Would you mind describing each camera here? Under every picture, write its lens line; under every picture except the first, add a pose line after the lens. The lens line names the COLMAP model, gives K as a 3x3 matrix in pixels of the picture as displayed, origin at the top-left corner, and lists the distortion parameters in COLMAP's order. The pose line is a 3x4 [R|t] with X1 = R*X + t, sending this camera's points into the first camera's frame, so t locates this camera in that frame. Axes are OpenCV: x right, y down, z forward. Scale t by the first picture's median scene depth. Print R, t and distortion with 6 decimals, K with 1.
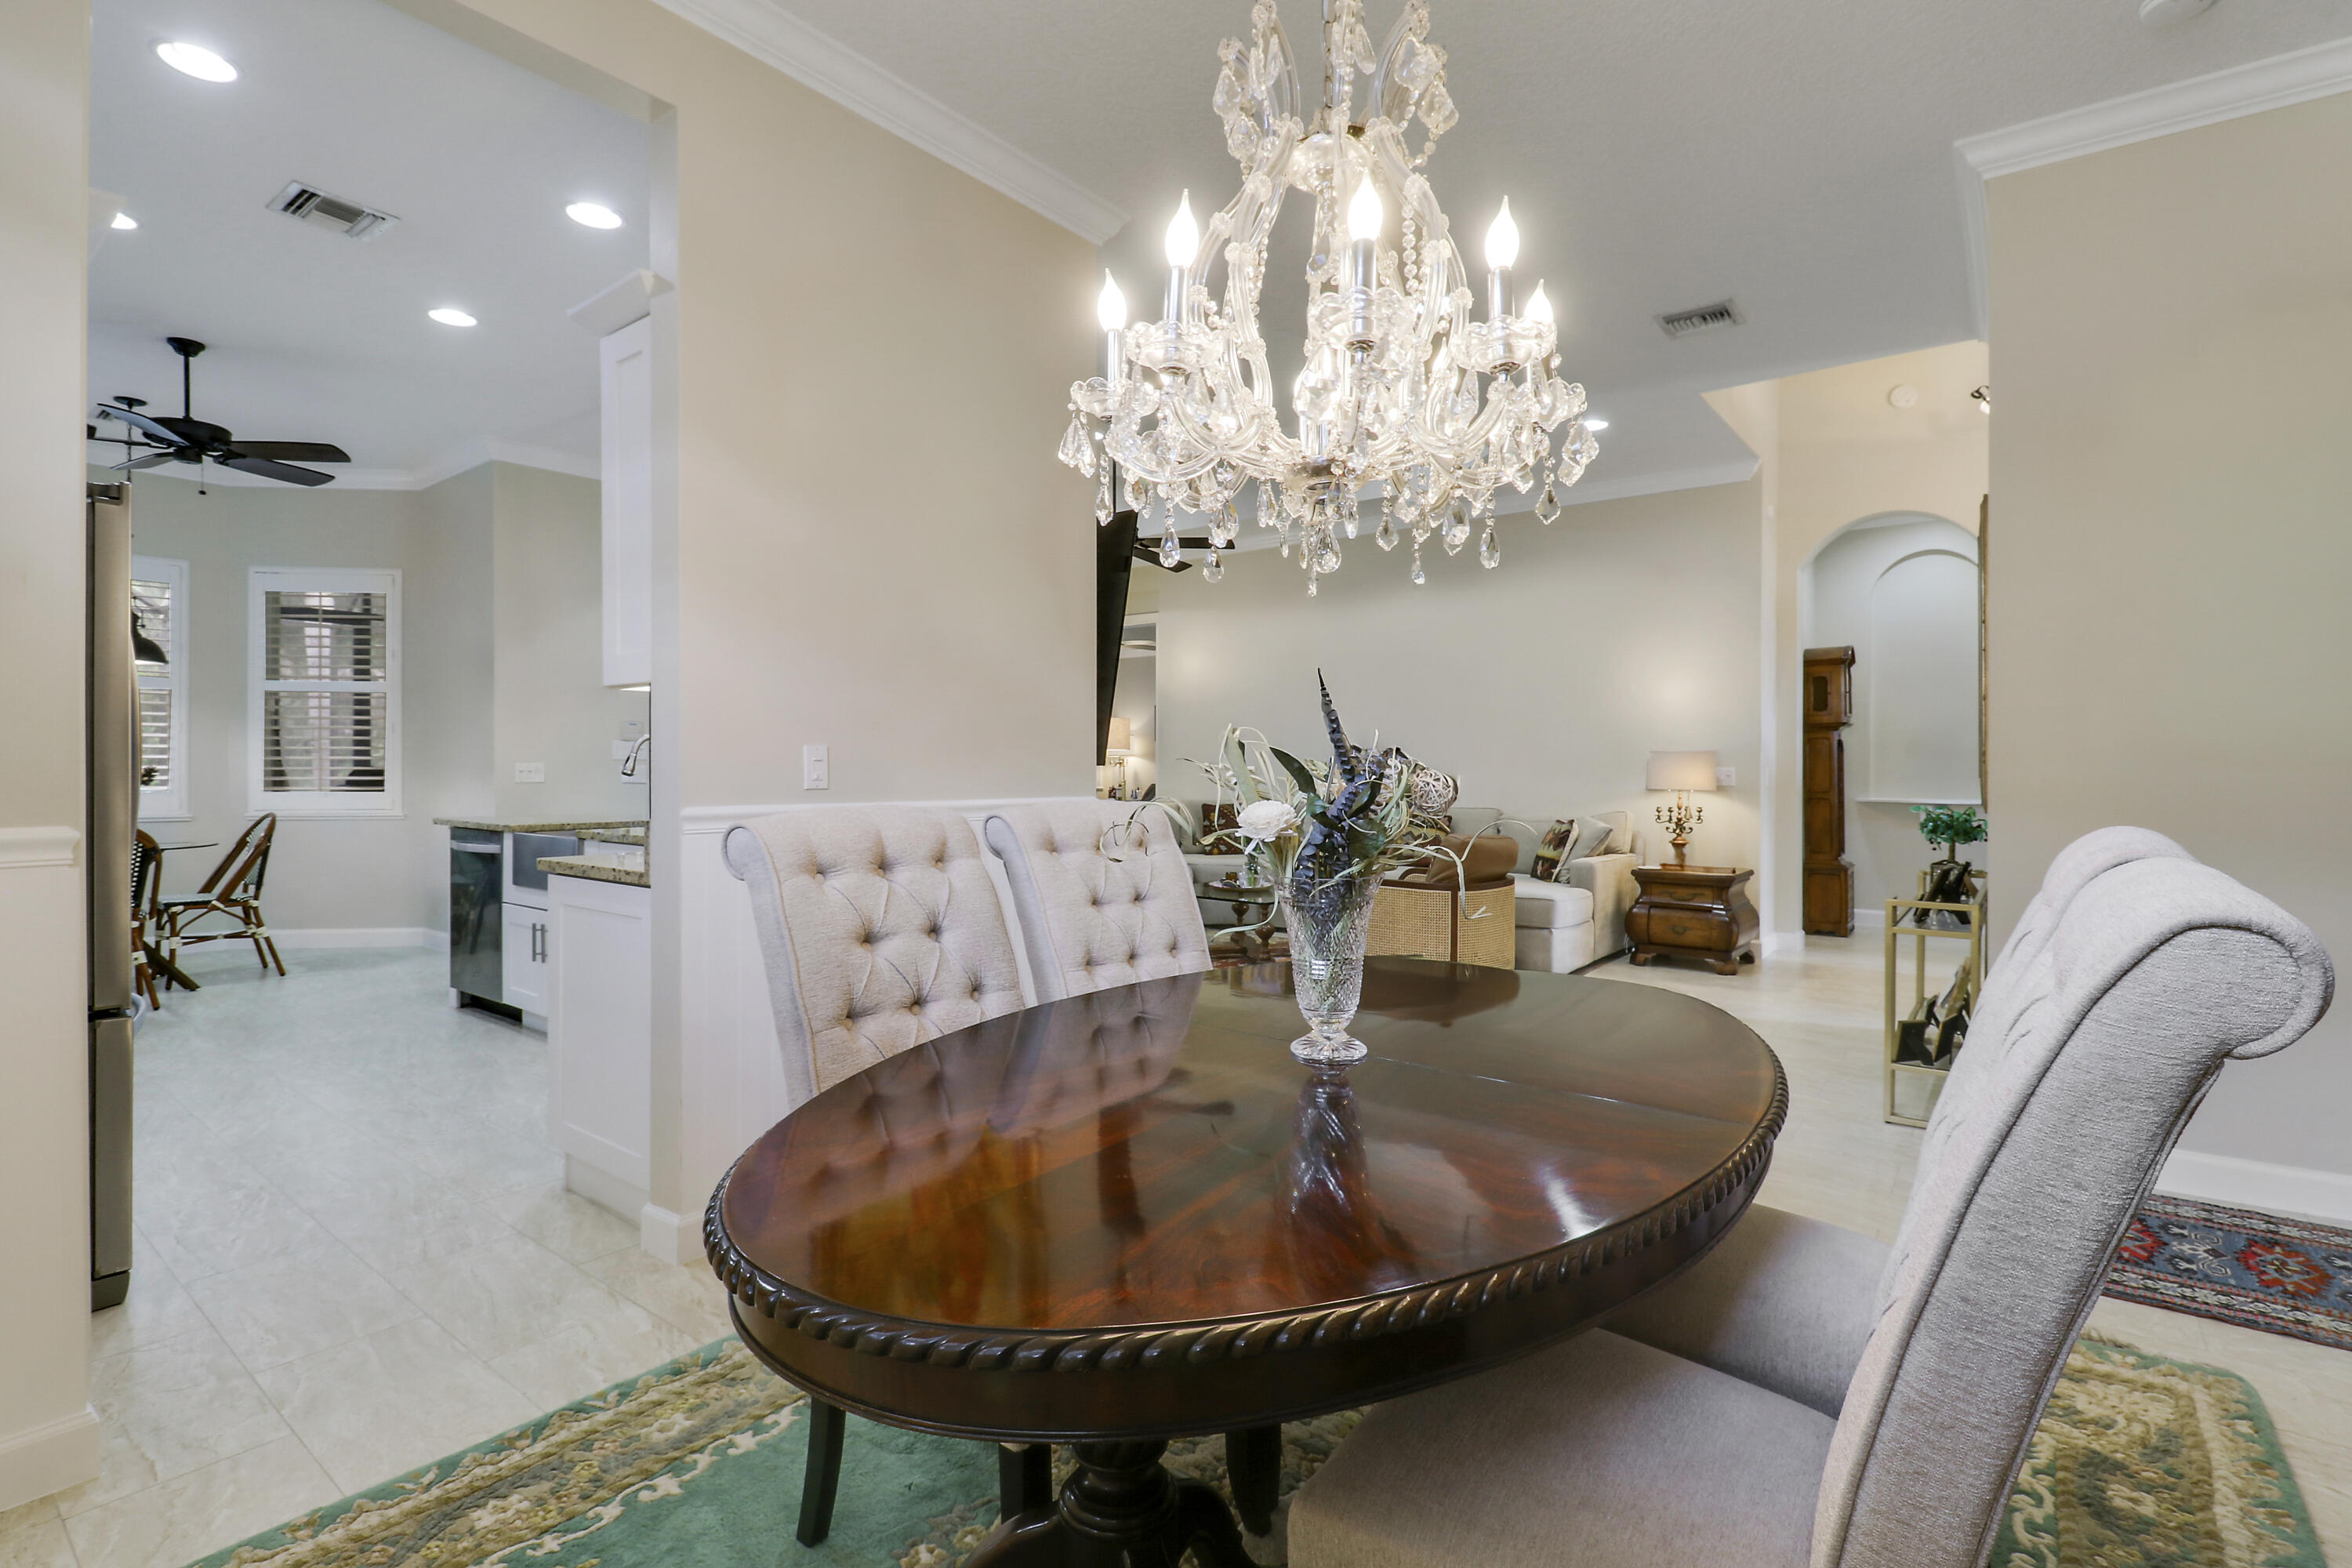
lens RADIAL K [[1103.1, 0, 1149.2], [0, 1103.1, 742.5], [0, 0, 1]] dist [-0.003031, -0.001249]
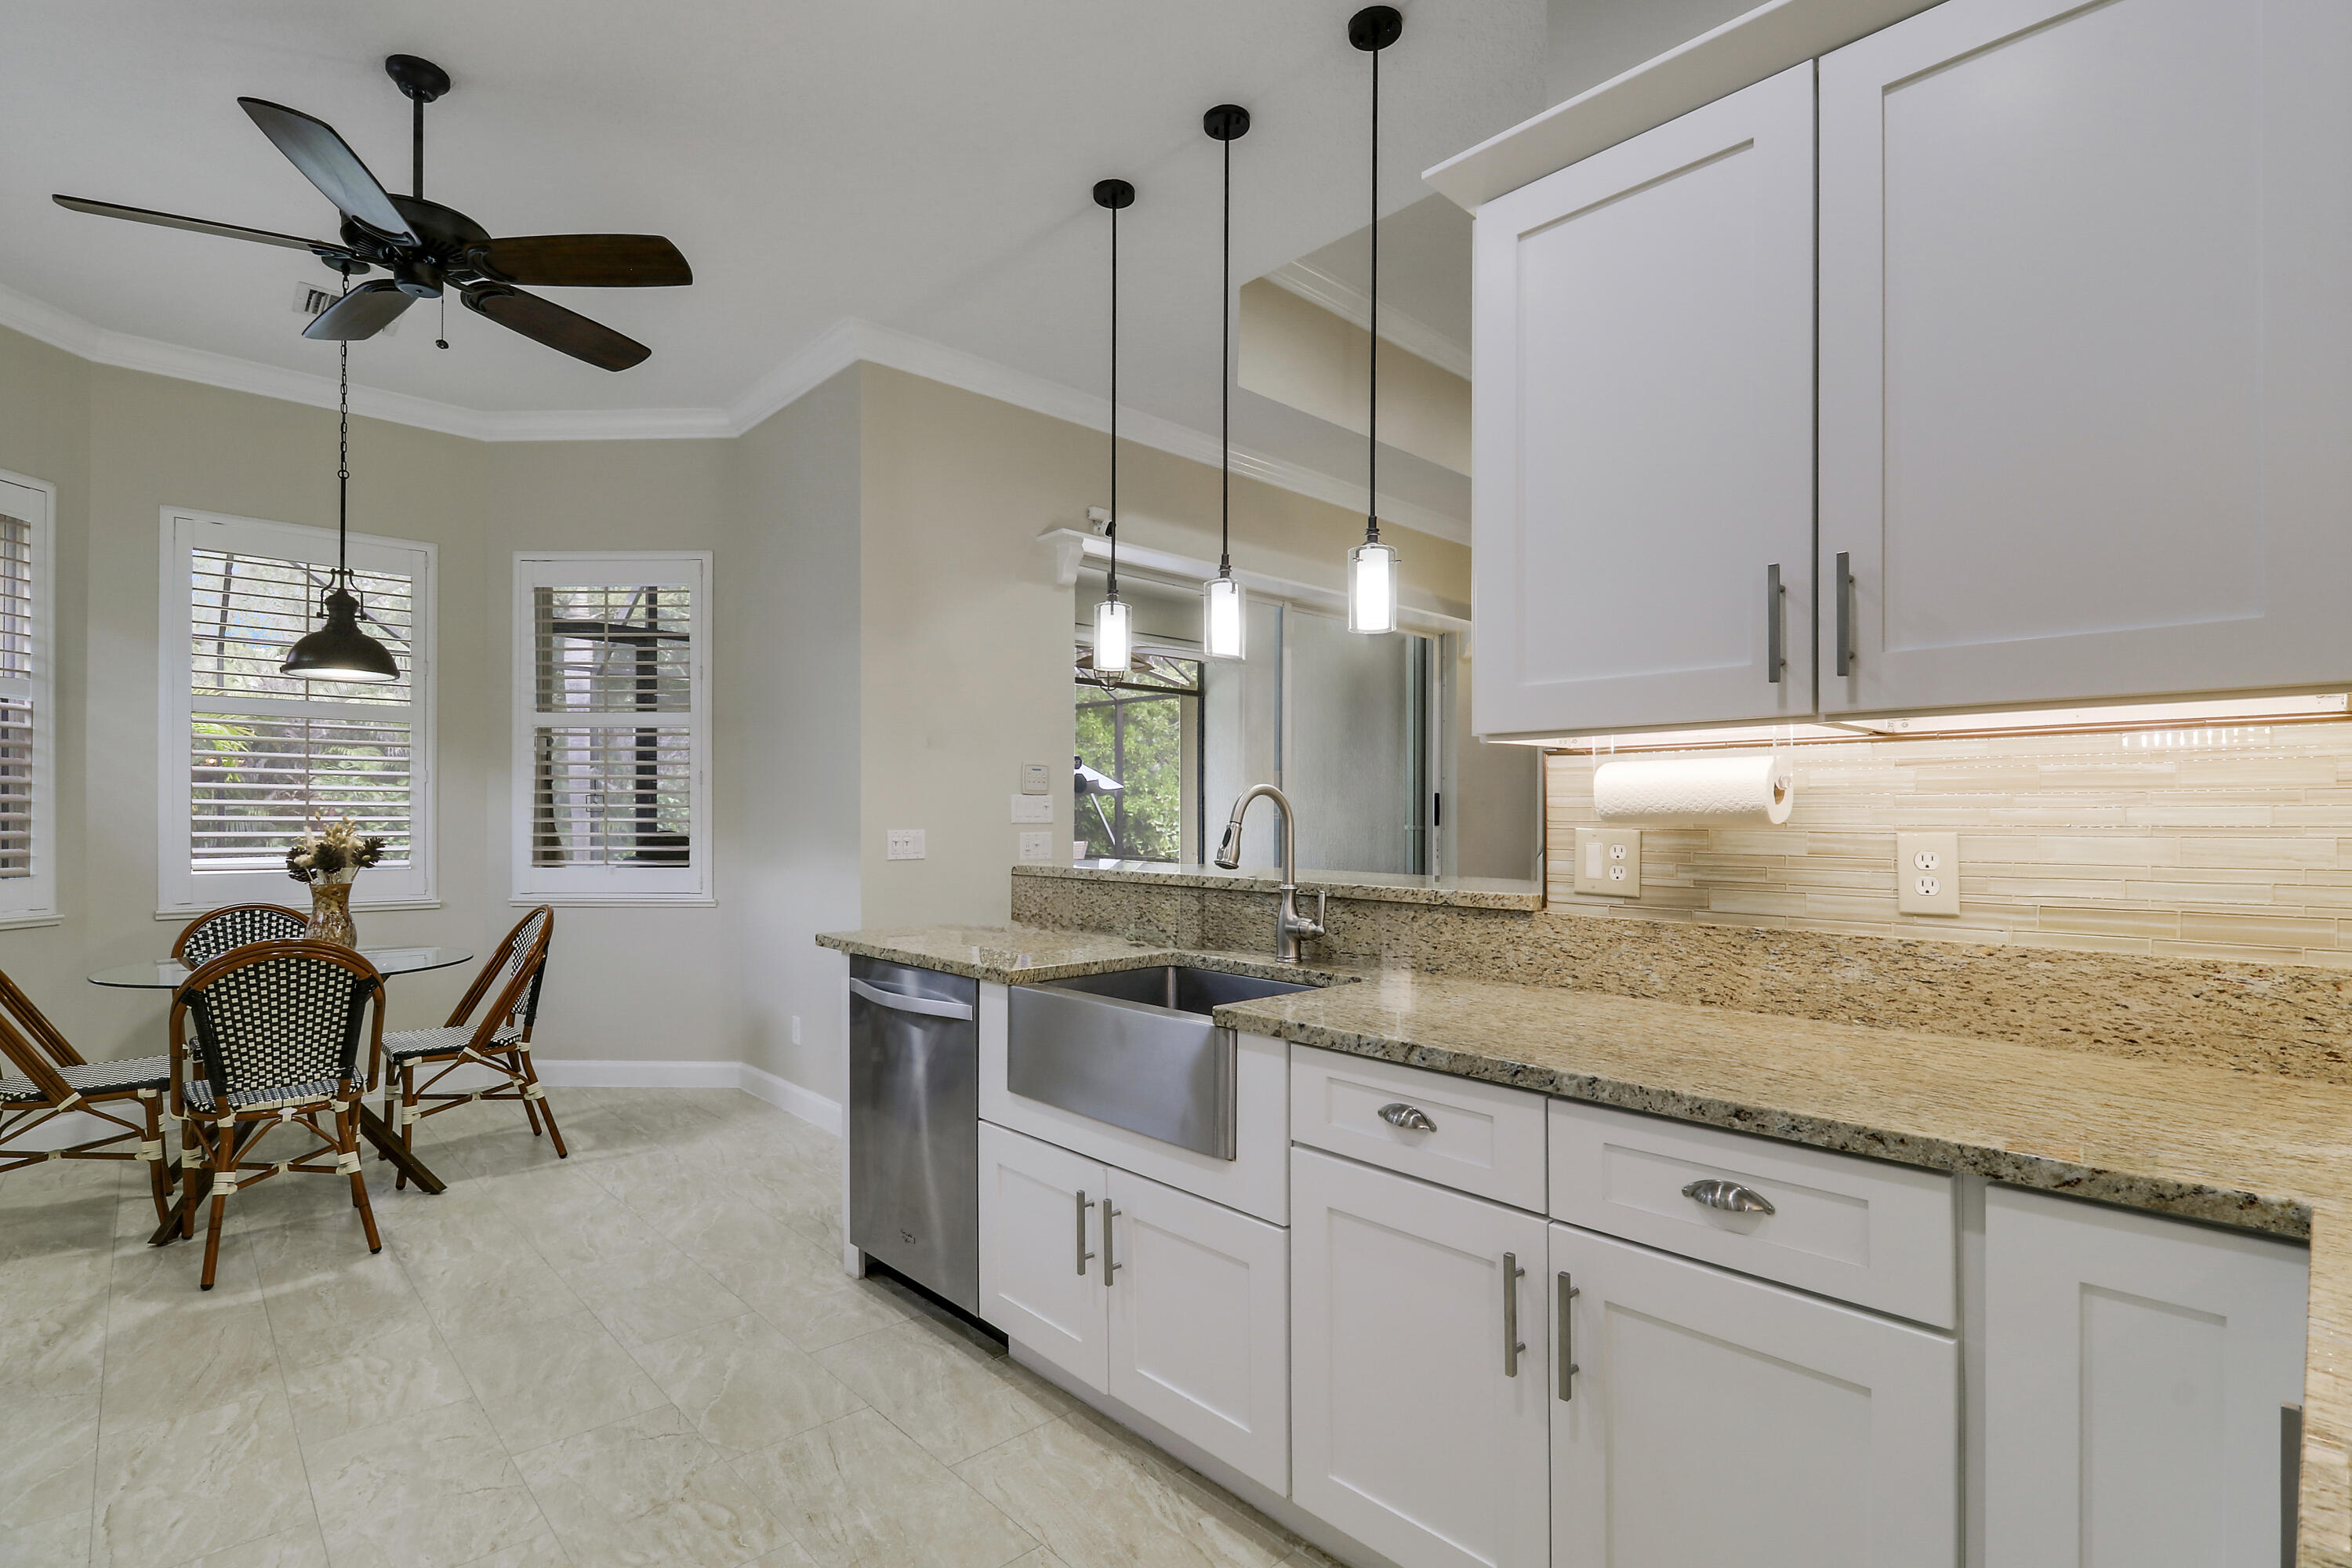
lens RADIAL K [[1103.1, 0, 1179.4], [0, 1103.1, 802.3], [0, 0, 1]] dist [-0.003031, -0.001249]
pose [[0.990446, 0.001985, -0.137886, -0.336766], [-0.001723, 0.999996, 0.002017, 0.000453], [0.137890, -0.001760, 0.990446, 0.405168]]
